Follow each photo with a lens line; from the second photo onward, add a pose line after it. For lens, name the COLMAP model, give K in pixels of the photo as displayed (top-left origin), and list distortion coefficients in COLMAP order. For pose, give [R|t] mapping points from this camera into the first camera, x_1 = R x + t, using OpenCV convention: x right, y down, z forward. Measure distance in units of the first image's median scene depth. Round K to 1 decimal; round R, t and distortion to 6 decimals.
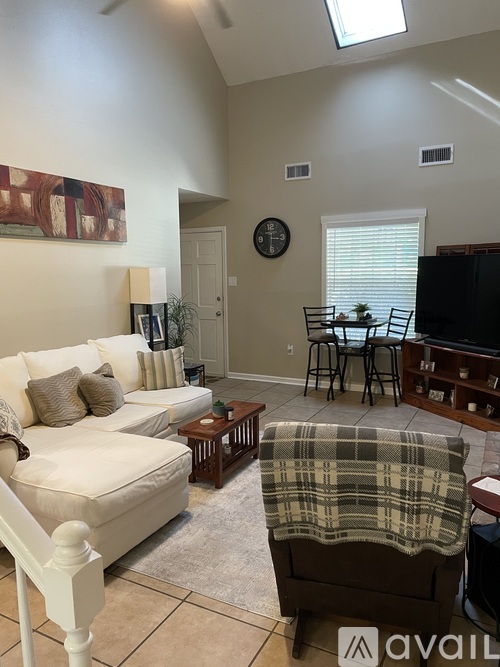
lens RADIAL K [[500.6, 0, 250.0], [0, 500.6, 333.5], [0, 0, 1]] dist [0.006242, 0.000275]
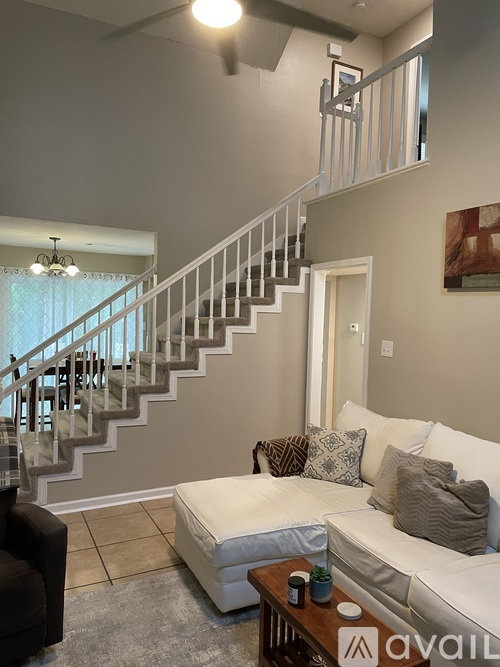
lens RADIAL K [[500.6, 0, 250.0], [0, 500.6, 333.5], [0, 0, 1]] dist [0.006242, 0.000275]
pose [[-0.585222, 0.035649, -0.810089, 0.425858], [-0.119455, 0.984343, 0.129614, -0.187104], [0.802026, 0.172622, -0.571800, 1.202645]]
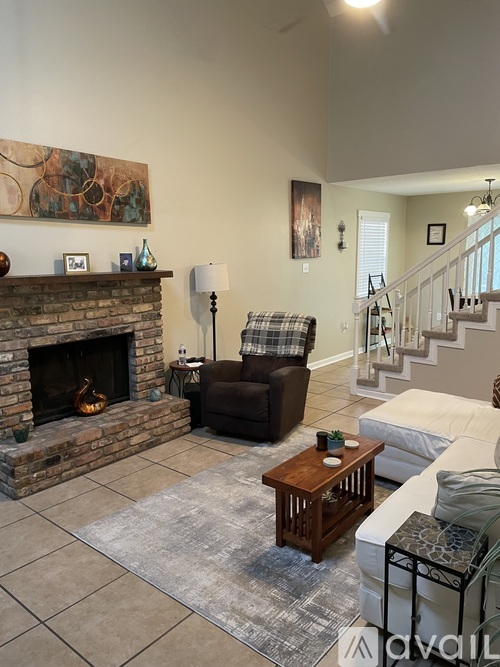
lens RADIAL K [[500.6, 0, 250.0], [0, 500.6, 333.5], [0, 0, 1]] dist [0.006242, 0.000275]
pose [[-0.980163, -0.012469, 0.197799, -0.067223], [0.044488, 0.958709, 0.280889, -0.218189], [-0.193135, 0.284117, -0.939136, 1.655646]]
